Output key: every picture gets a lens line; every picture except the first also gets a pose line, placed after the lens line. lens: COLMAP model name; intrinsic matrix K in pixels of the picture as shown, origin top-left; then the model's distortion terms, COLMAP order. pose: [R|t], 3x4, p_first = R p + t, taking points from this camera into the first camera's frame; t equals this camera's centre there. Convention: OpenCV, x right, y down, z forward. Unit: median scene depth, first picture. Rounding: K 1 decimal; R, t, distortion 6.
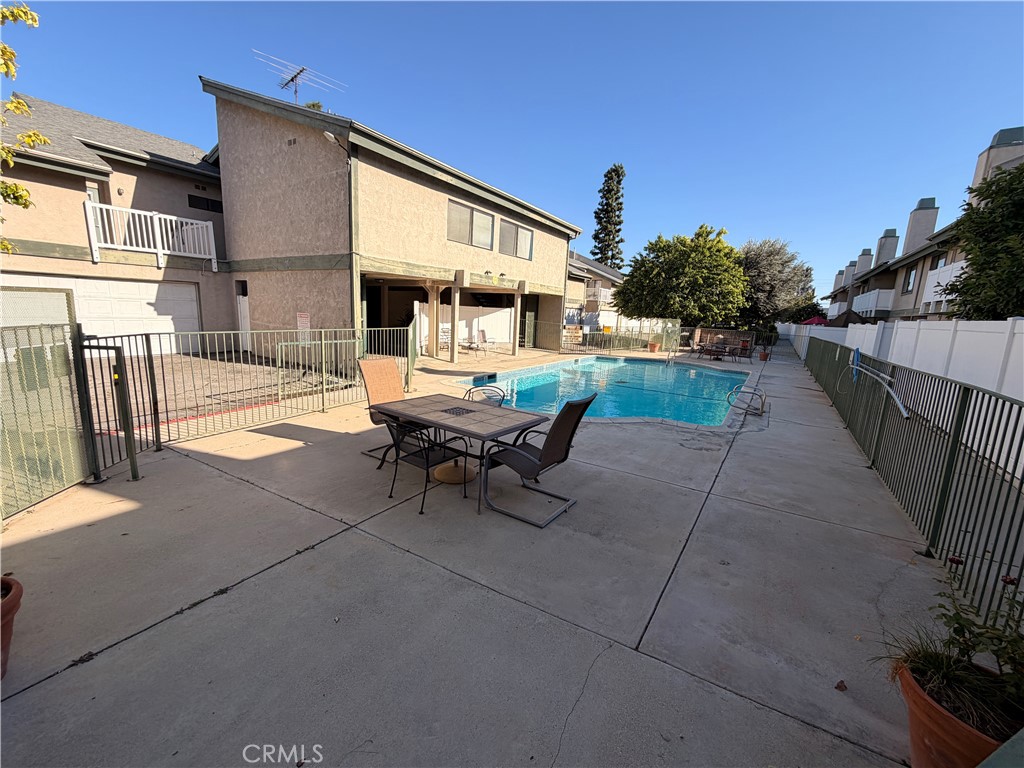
lens RADIAL K [[406.4, 0, 513.1], [0, 406.4, 381.7], [0, 0, 1]] dist [-0.000478, 0.000286]
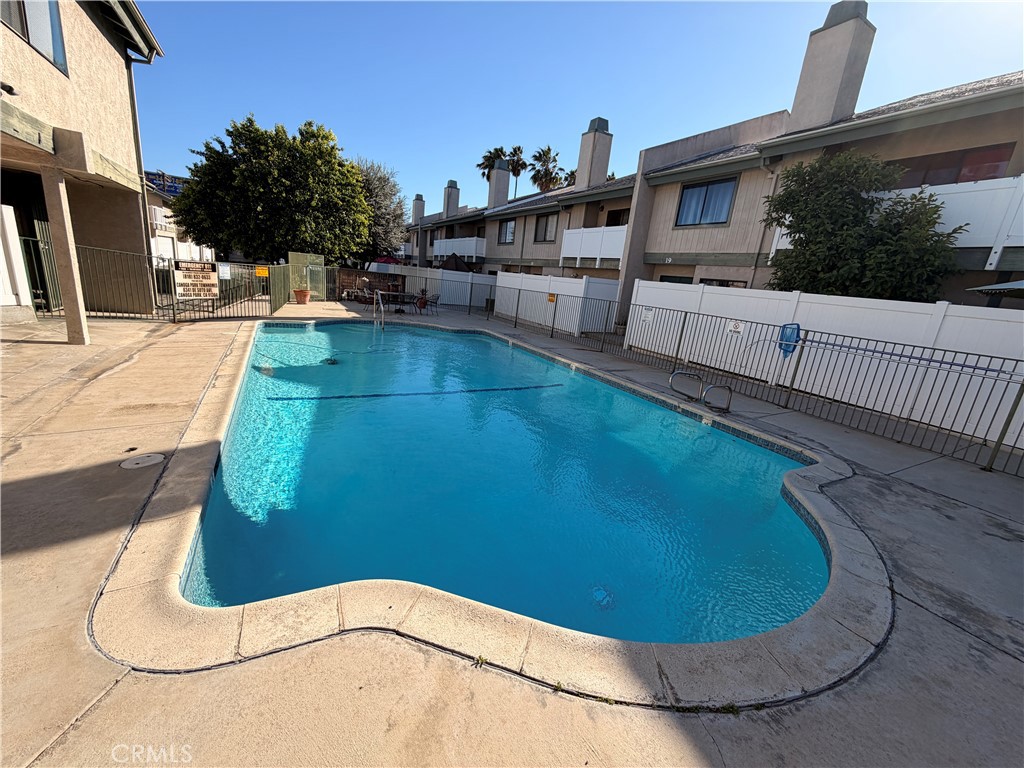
lens RADIAL K [[406.4, 0, 512.4], [0, 406.4, 384.0], [0, 0, 1]] dist [-0.000478, 0.000286]
pose [[0.484843, -0.215598, 0.847611, -0.098847], [0.068345, 0.975516, 0.209038, -0.061083], [-0.871927, -0.043421, 0.487707, 0.358627]]
